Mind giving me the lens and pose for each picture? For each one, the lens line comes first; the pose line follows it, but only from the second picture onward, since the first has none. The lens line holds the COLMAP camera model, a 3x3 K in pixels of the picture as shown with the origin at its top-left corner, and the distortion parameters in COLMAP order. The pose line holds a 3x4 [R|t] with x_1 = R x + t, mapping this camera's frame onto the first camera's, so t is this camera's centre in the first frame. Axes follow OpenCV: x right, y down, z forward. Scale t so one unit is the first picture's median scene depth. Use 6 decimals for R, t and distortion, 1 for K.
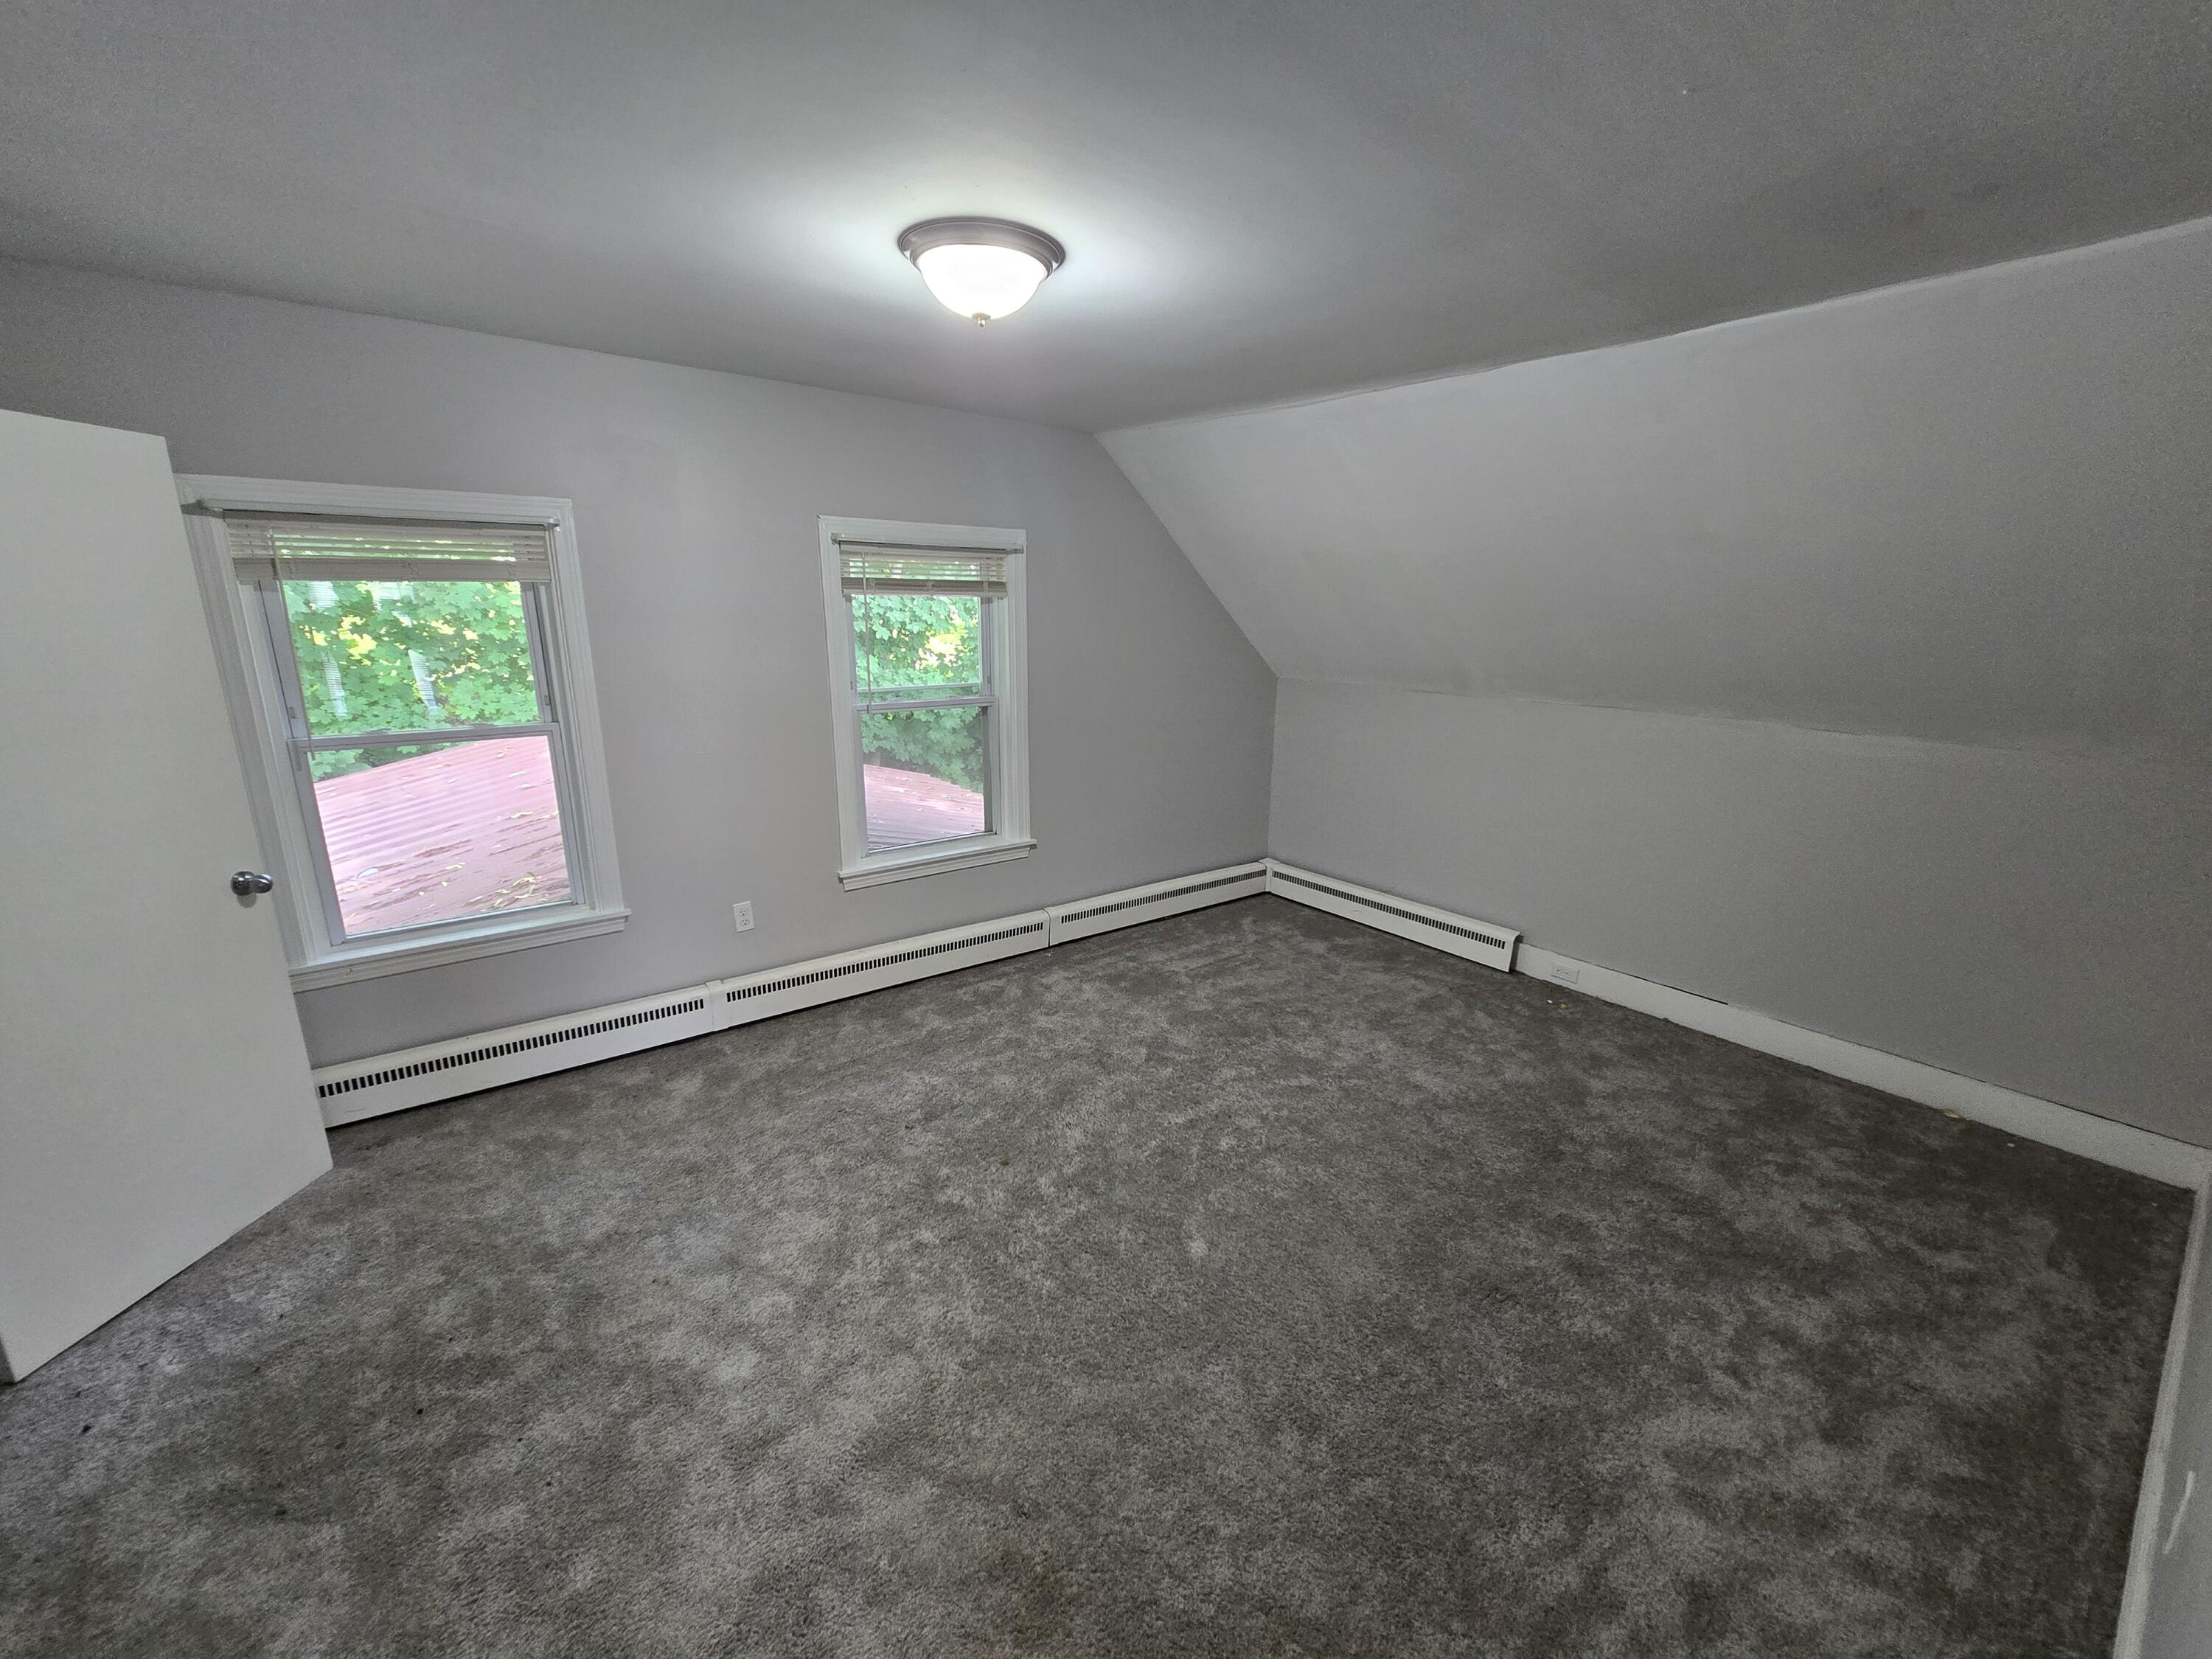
lens RADIAL K [[900.3, 0, 1116.0], [0, 900.3, 837.6], [0, 0, 1]] dist [-0.003380, -0.000059]
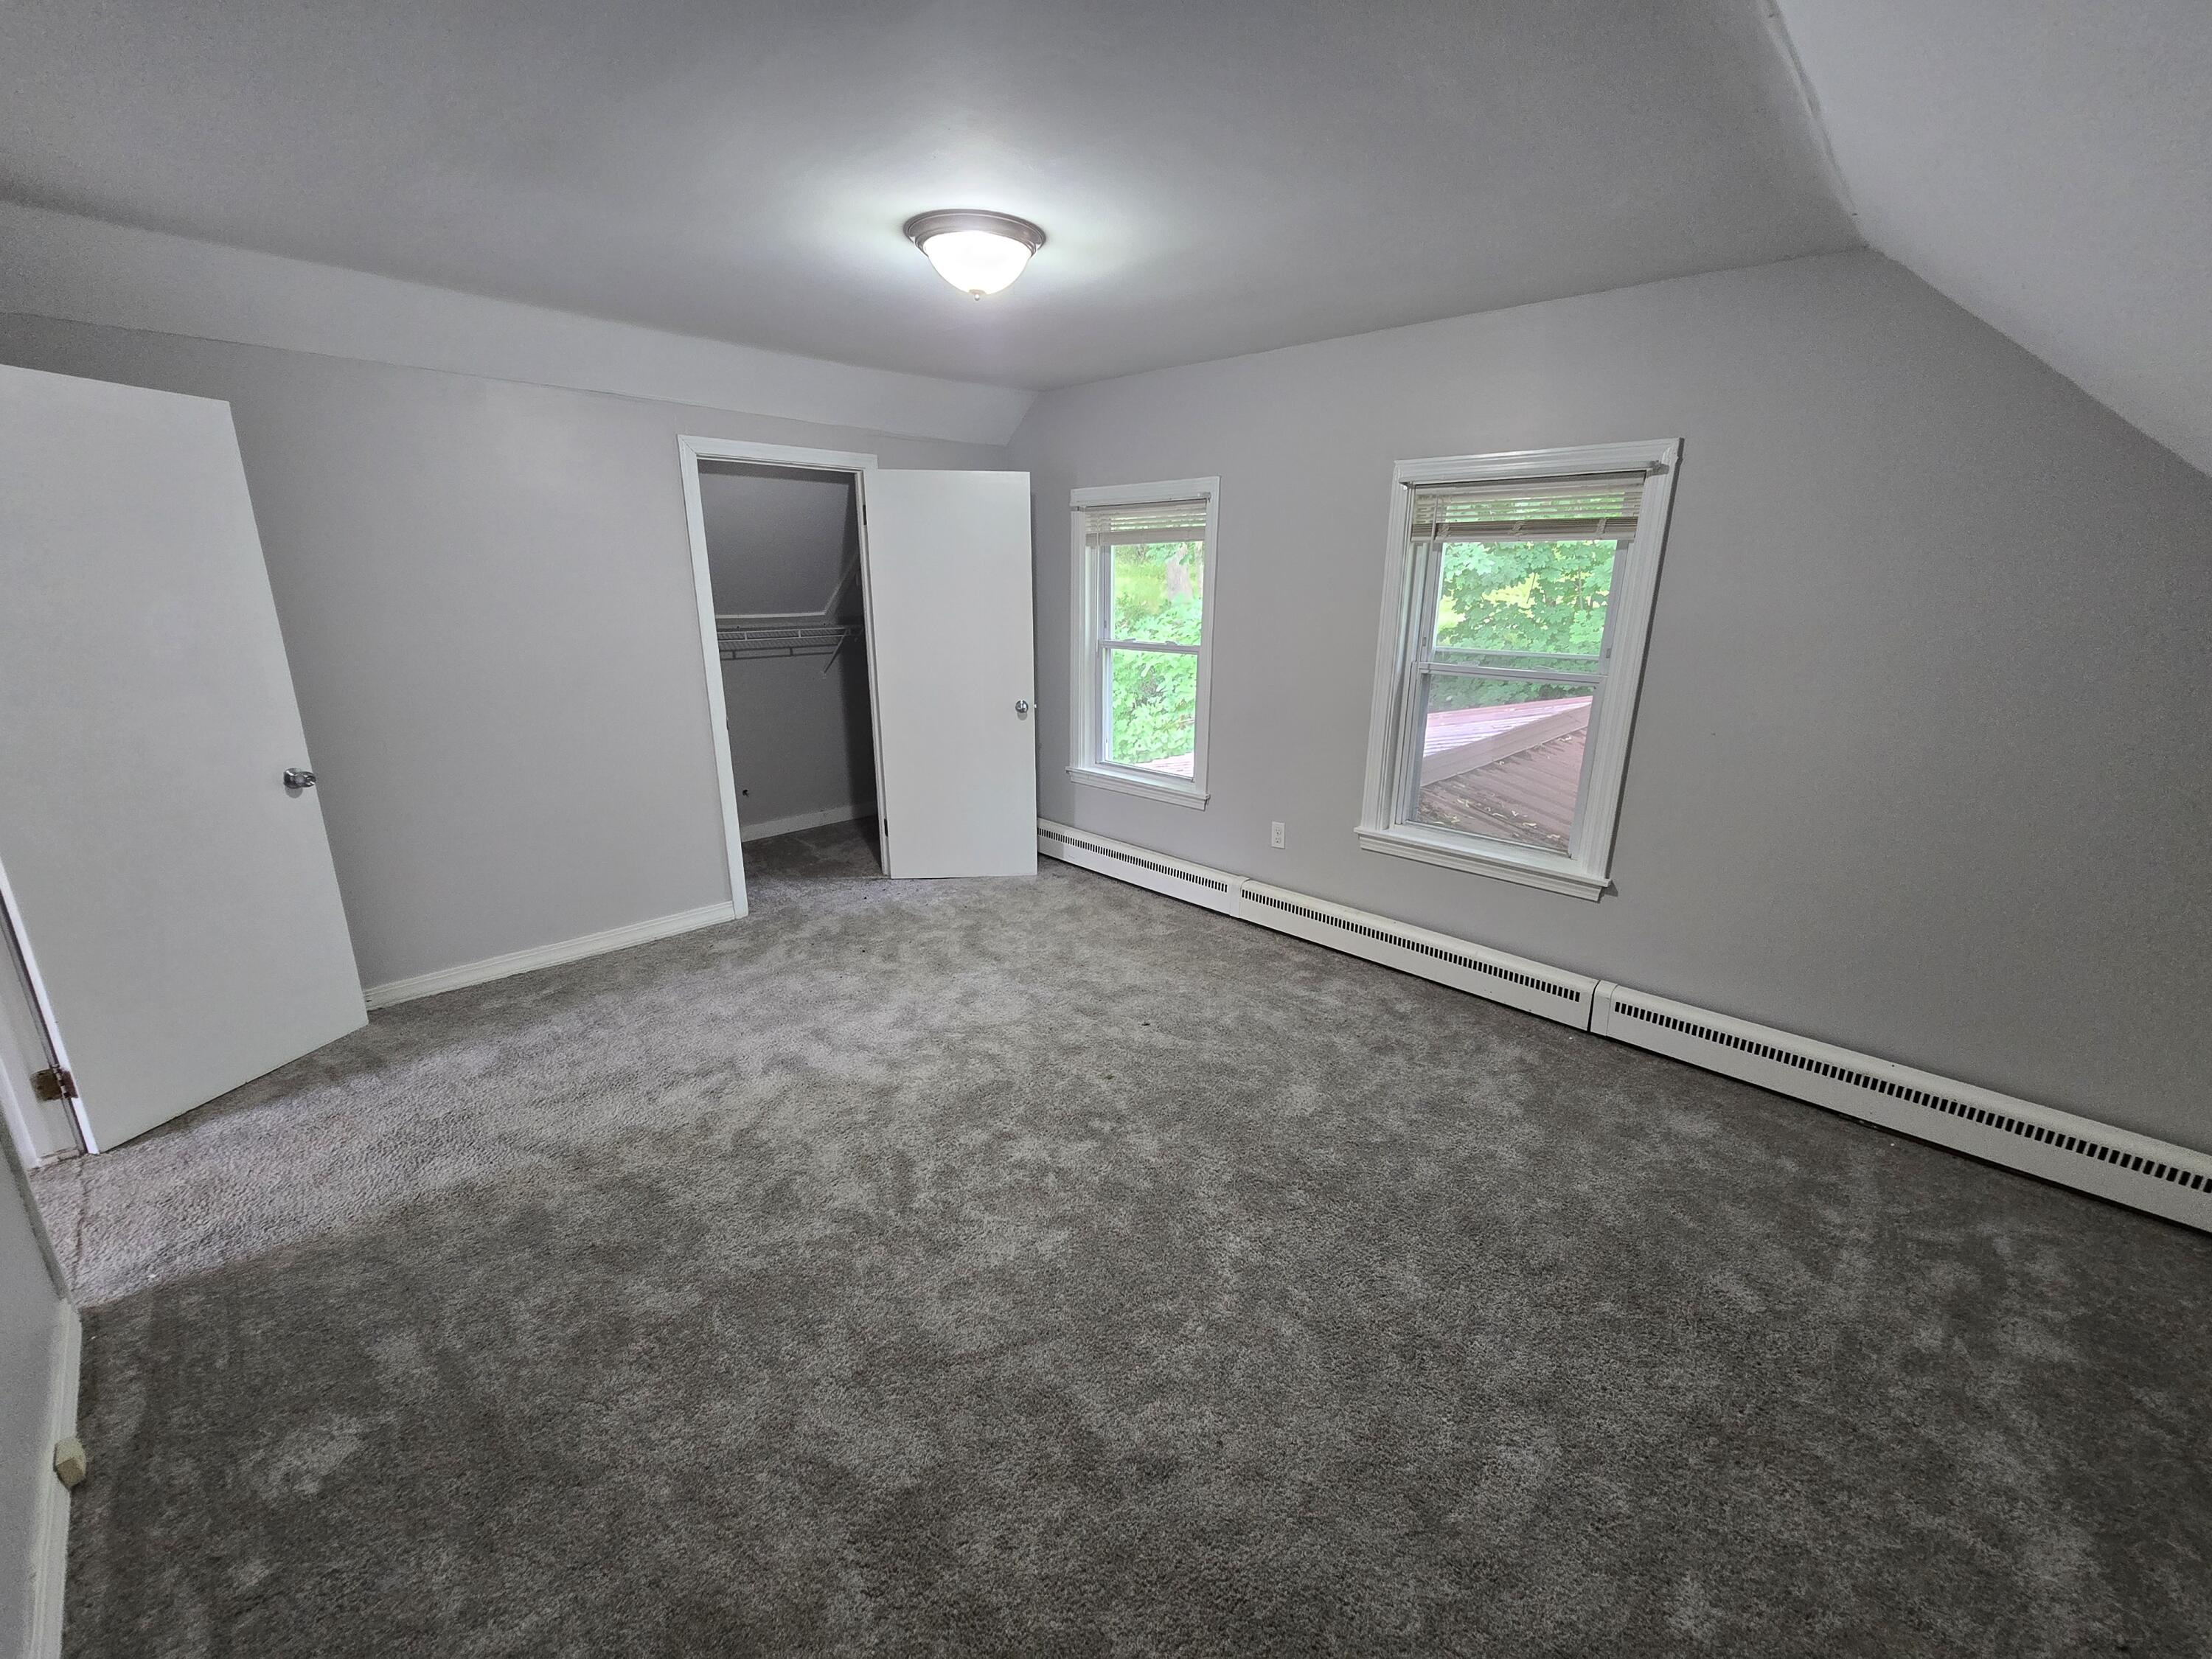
lens RADIAL K [[900.3, 0, 1116.0], [0, 900.3, 837.6], [0, 0, 1]] dist [-0.003380, -0.000059]
pose [[0.145932, 0.268378, -0.952196, 0.647679], [-0.251644, 0.940911, 0.226631, -0.116573], [0.956755, 0.206541, 0.204845, 0.583565]]
